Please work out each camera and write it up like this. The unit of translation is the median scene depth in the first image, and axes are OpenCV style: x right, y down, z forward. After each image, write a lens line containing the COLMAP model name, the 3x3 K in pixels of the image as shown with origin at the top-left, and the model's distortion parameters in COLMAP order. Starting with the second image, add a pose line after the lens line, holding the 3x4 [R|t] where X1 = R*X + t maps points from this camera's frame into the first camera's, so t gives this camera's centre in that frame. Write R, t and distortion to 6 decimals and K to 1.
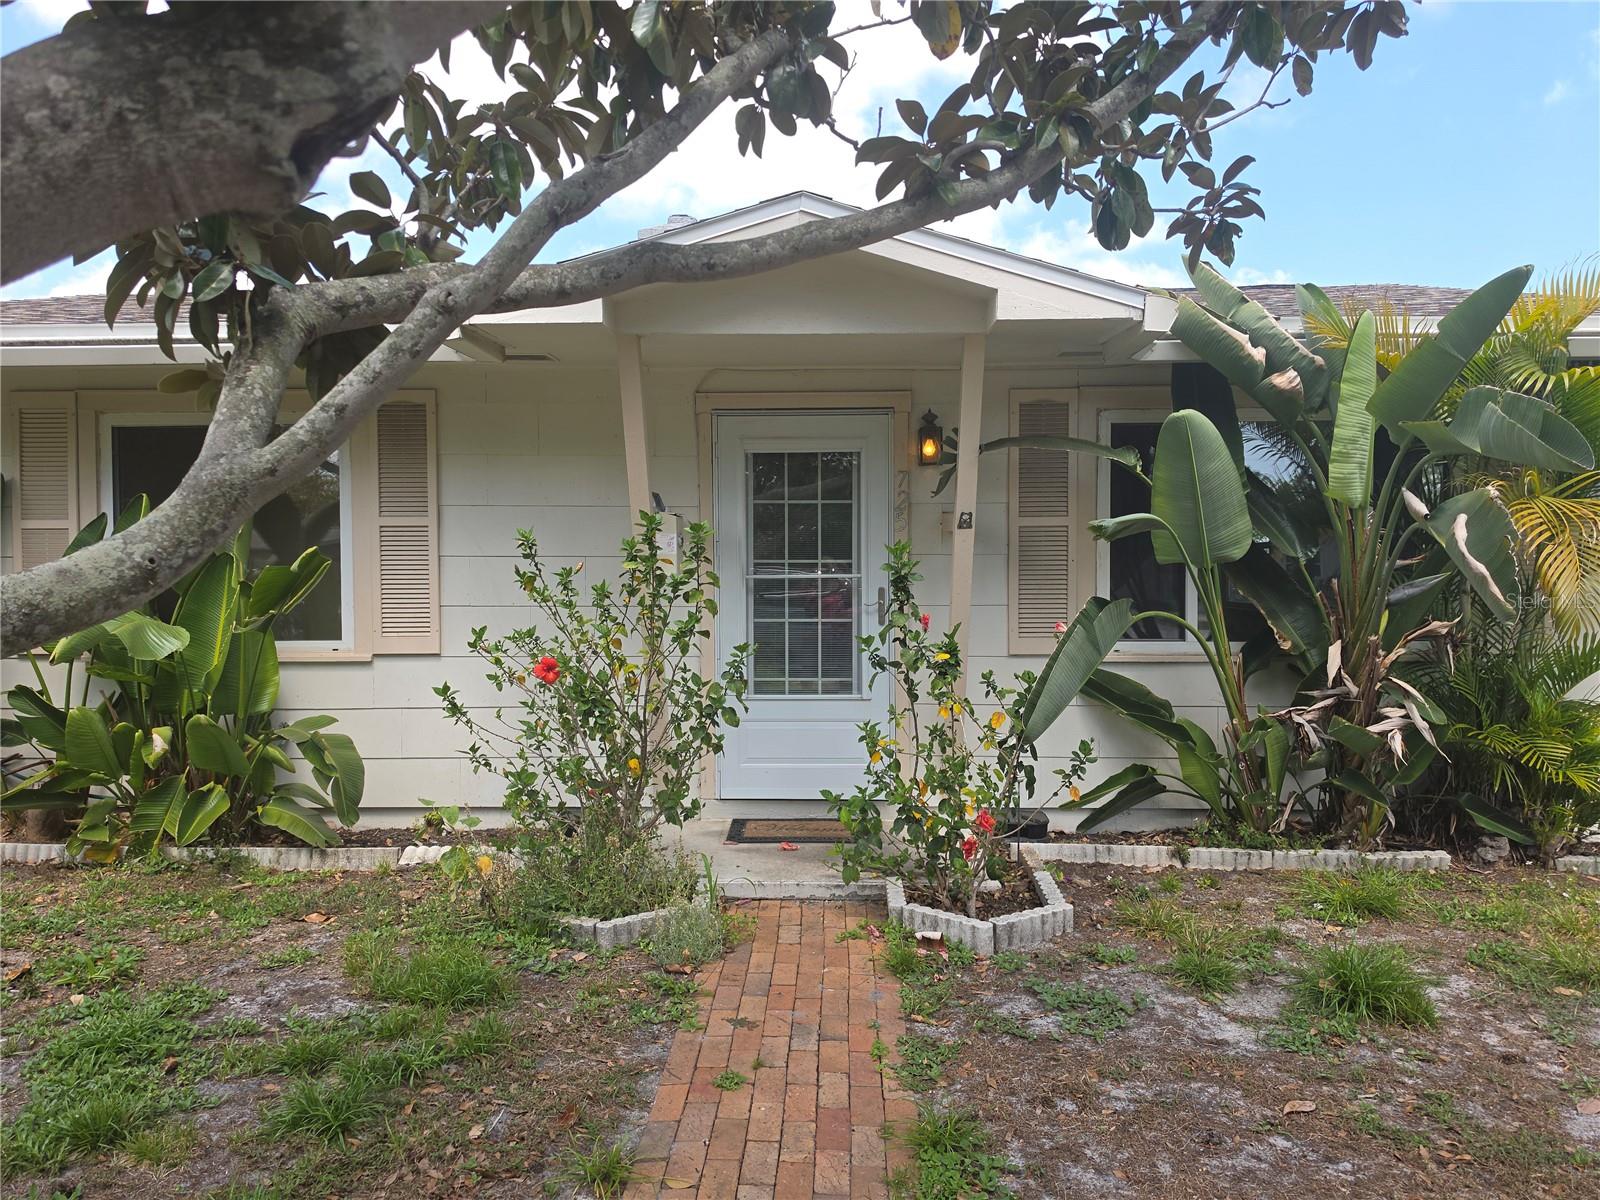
lens RADIAL K [[1076.9, 0, 800.0], [0, 1076.9, 600.0], [0, 0, 1]] dist [0.004519, 0.000967]
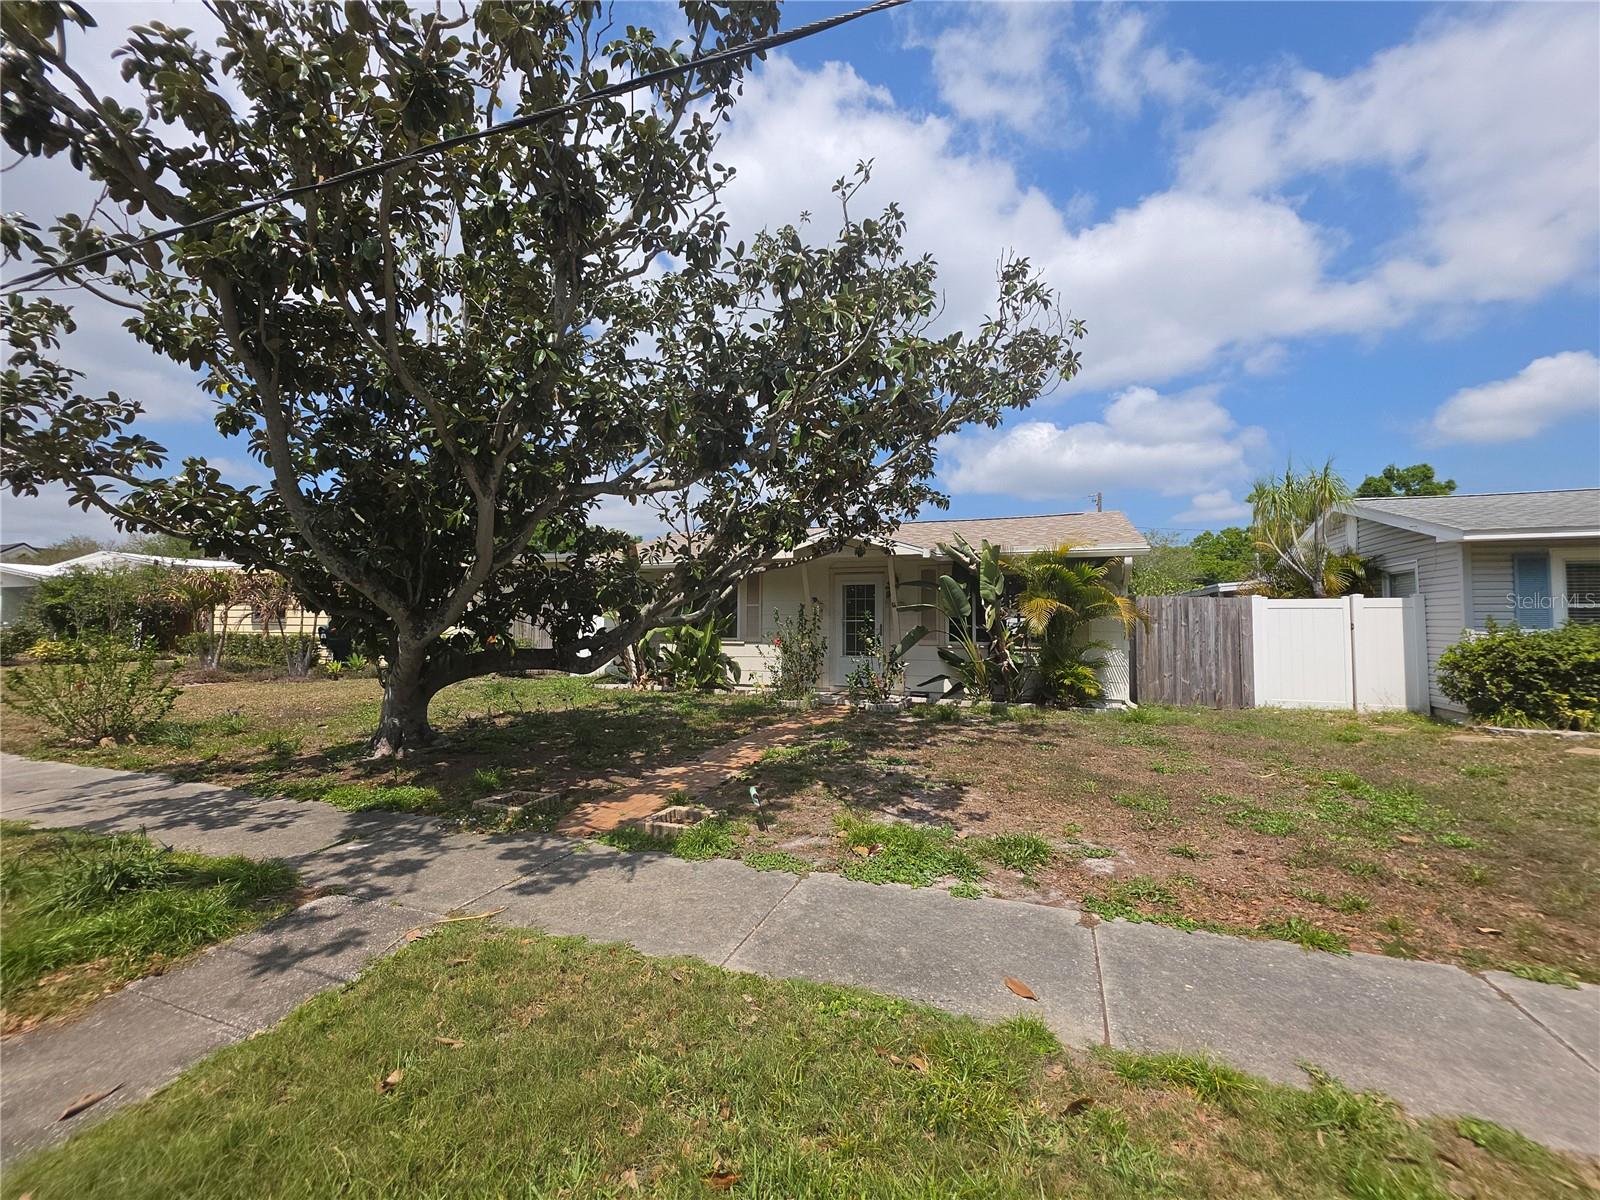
lens RADIAL K [[642.1, 0, 796.2], [0, 642.1, 589.6], [0, 0, 1]] dist [0.000328, -0.000159]
pose [[0.947074, -0.006177, -0.320957, 0.535413], [-0.021261, 0.996413, -0.081913, 0.059104], [0.320312, 0.084402, 0.943545, -1.160556]]
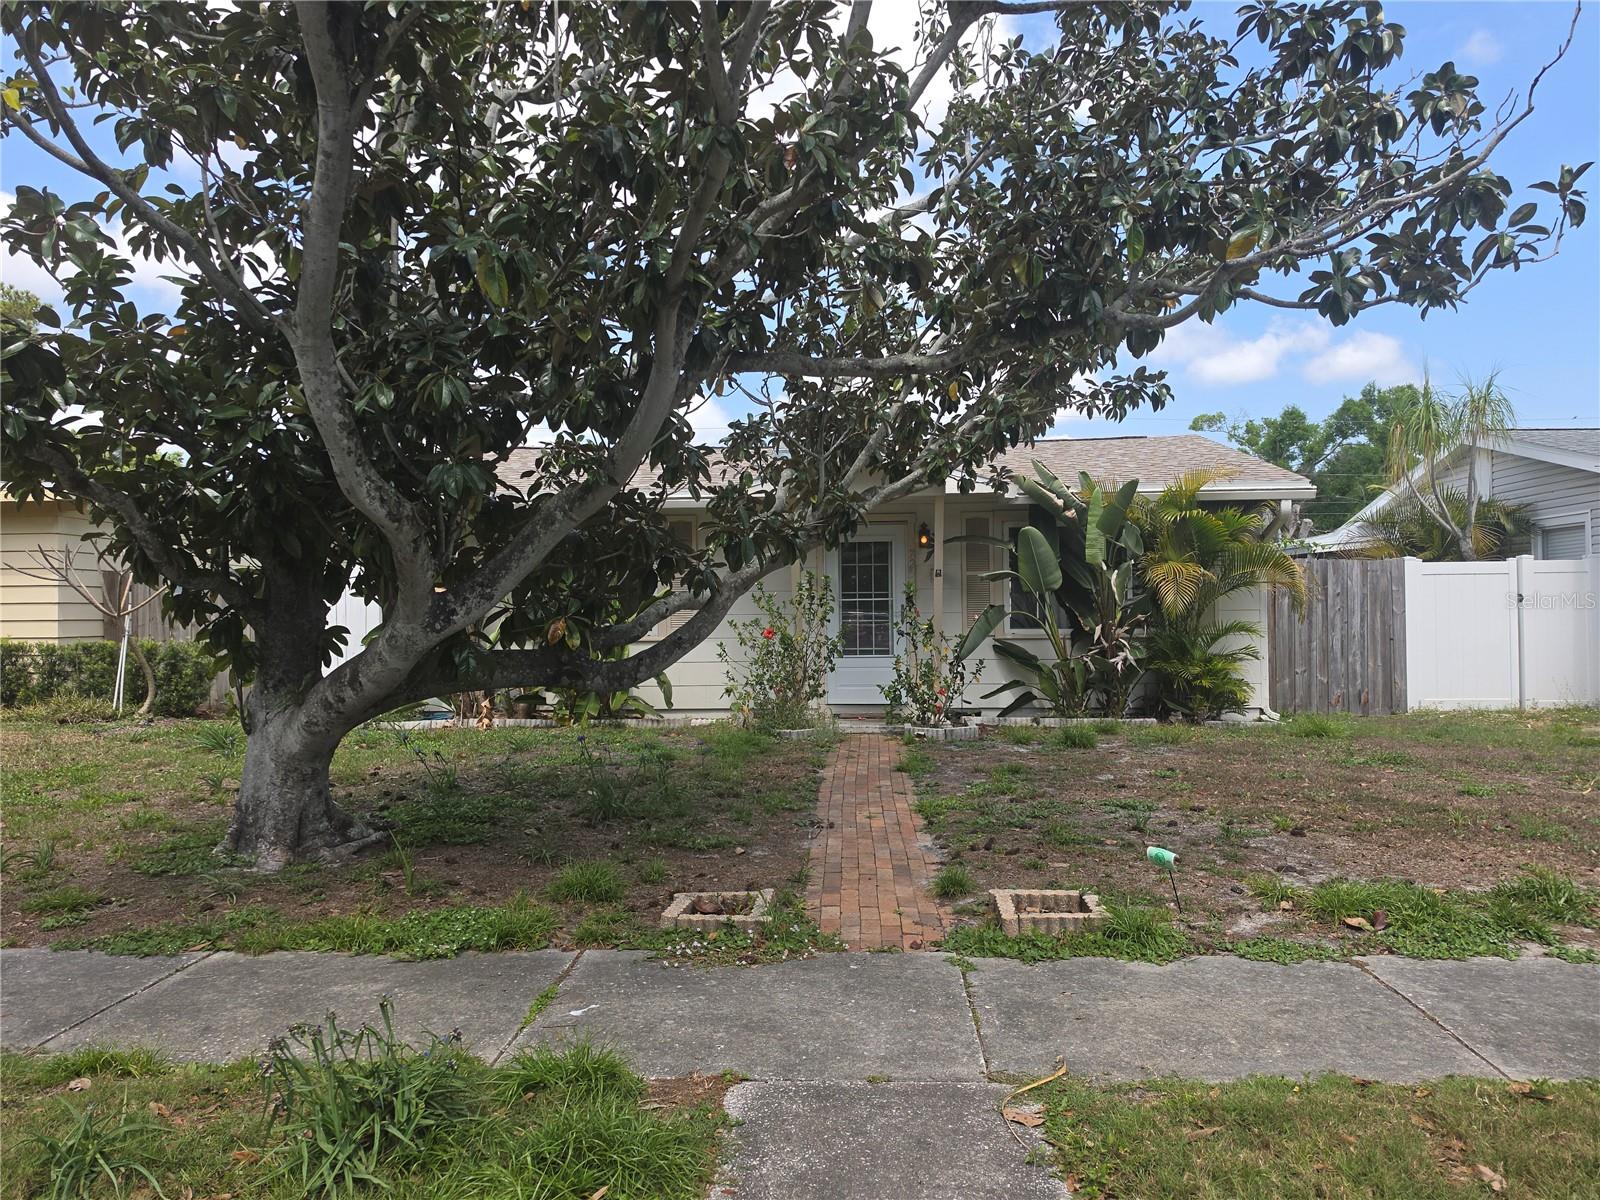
lens RADIAL K [[1076.9, 0, 800.0], [0, 1076.9, 600.0], [0, 0, 1]] dist [0.004519, 0.000967]
pose [[0.999549, -0.005341, -0.029564, -0.072686], [0.004032, 0.999017, -0.044152, 0.082659], [0.029771, 0.044013, 0.998587, -1.280622]]
